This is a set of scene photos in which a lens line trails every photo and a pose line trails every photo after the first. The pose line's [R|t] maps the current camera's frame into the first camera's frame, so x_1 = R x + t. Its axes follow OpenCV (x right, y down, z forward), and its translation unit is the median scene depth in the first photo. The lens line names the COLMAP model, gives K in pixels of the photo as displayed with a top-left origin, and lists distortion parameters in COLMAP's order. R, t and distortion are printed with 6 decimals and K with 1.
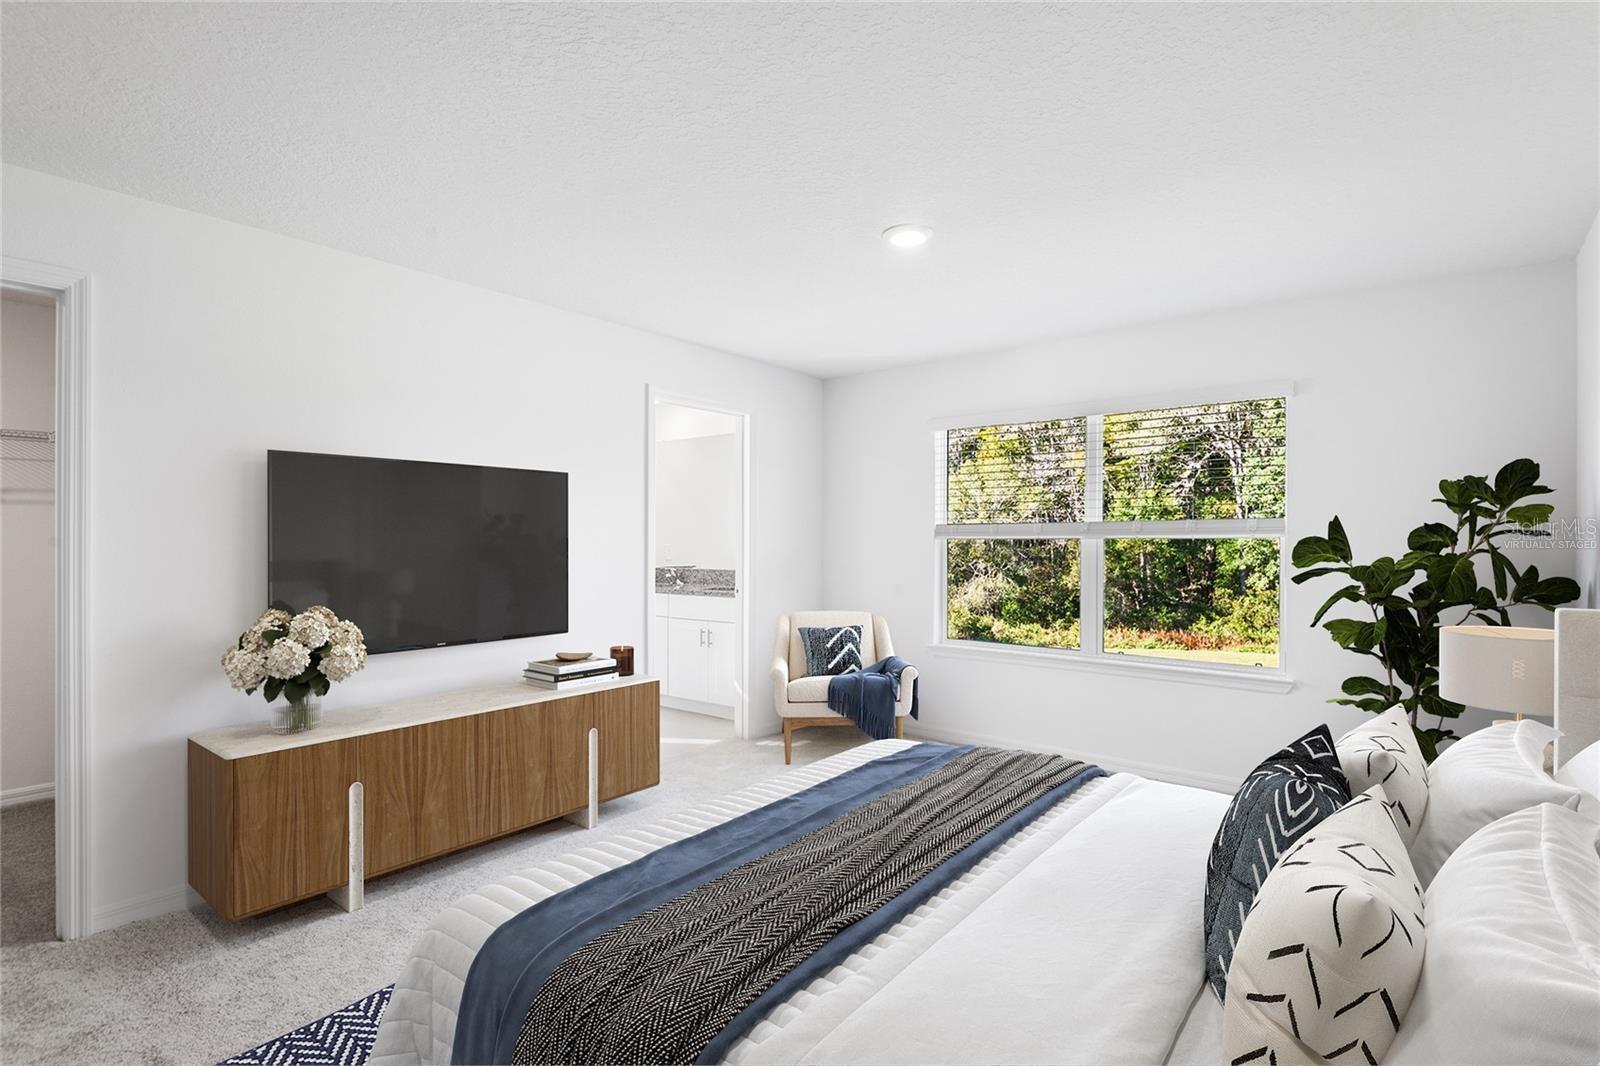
lens RADIAL K [[667.2, 0, 798.8], [0, 667.2, 574.5], [0, 0, 1]] dist [-0.000686, -0.000006]
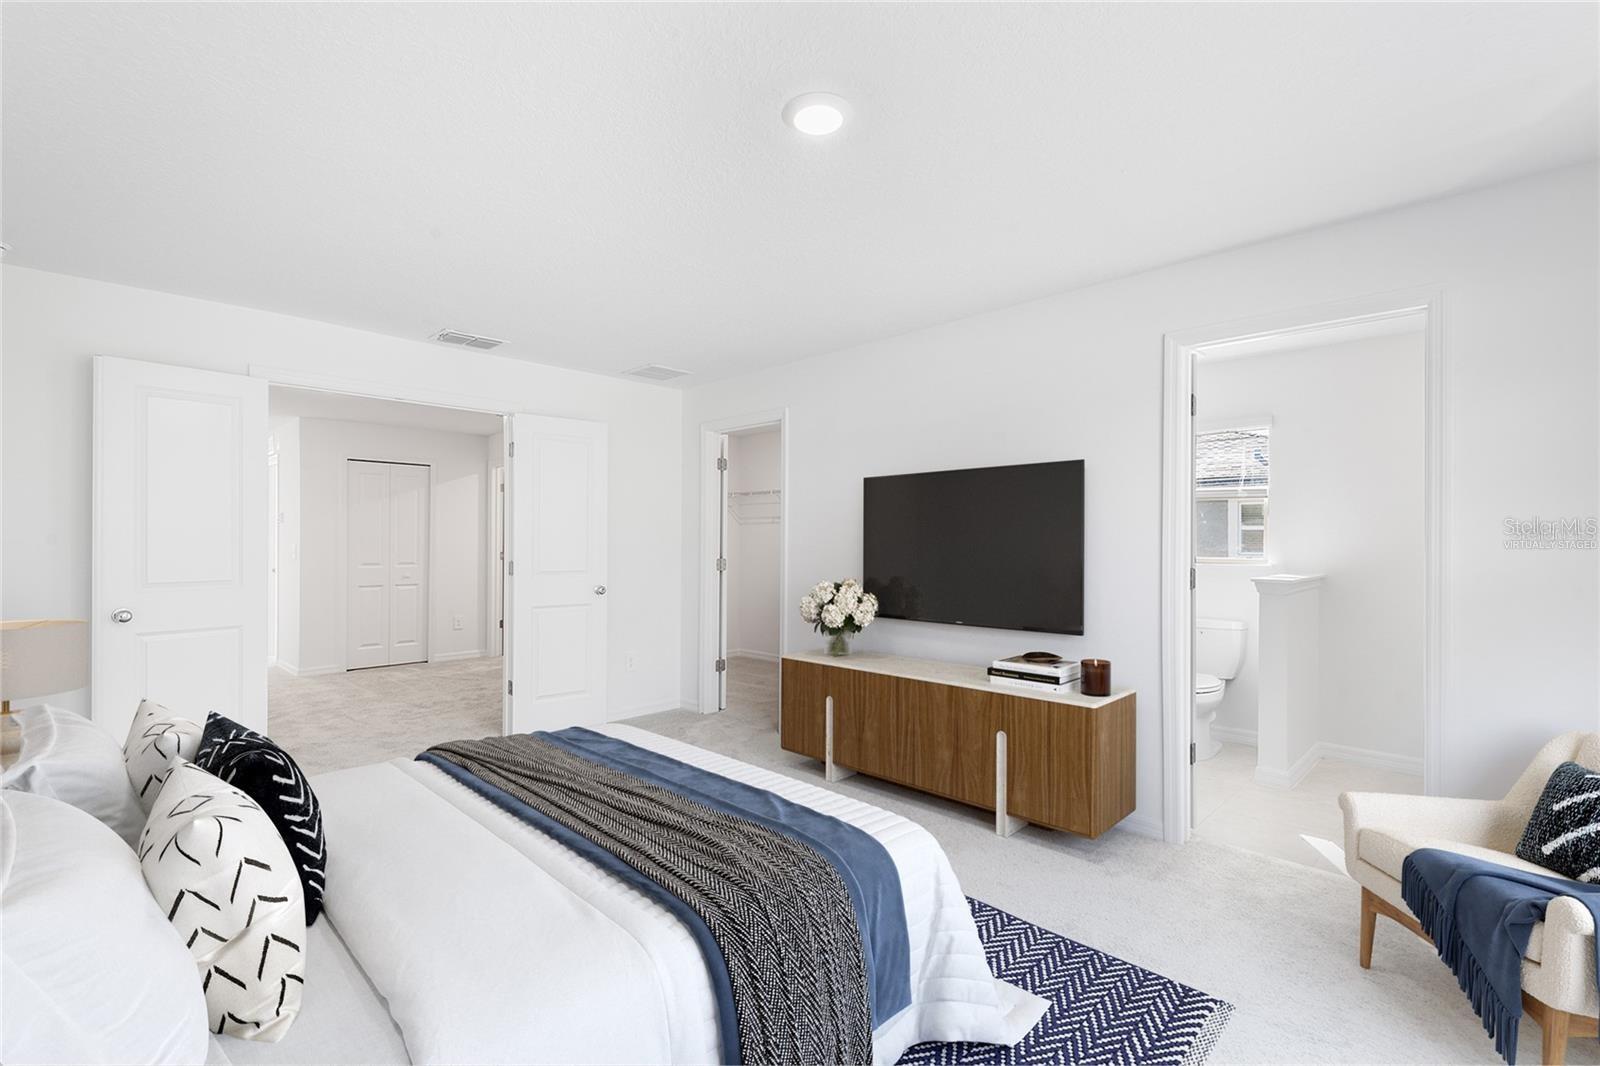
lens RADIAL K [[727.4, 0, 798.6], [0, 727.4, 529.3], [0, 0, 1]] dist [0.012944, -0.000425]
pose [[-0.042947, -0.003363, -0.999072, 0.895309], [-0.035354, 0.999373, -0.001844, -0.055608], [0.998452, 0.035242, -0.043039, 0.890448]]
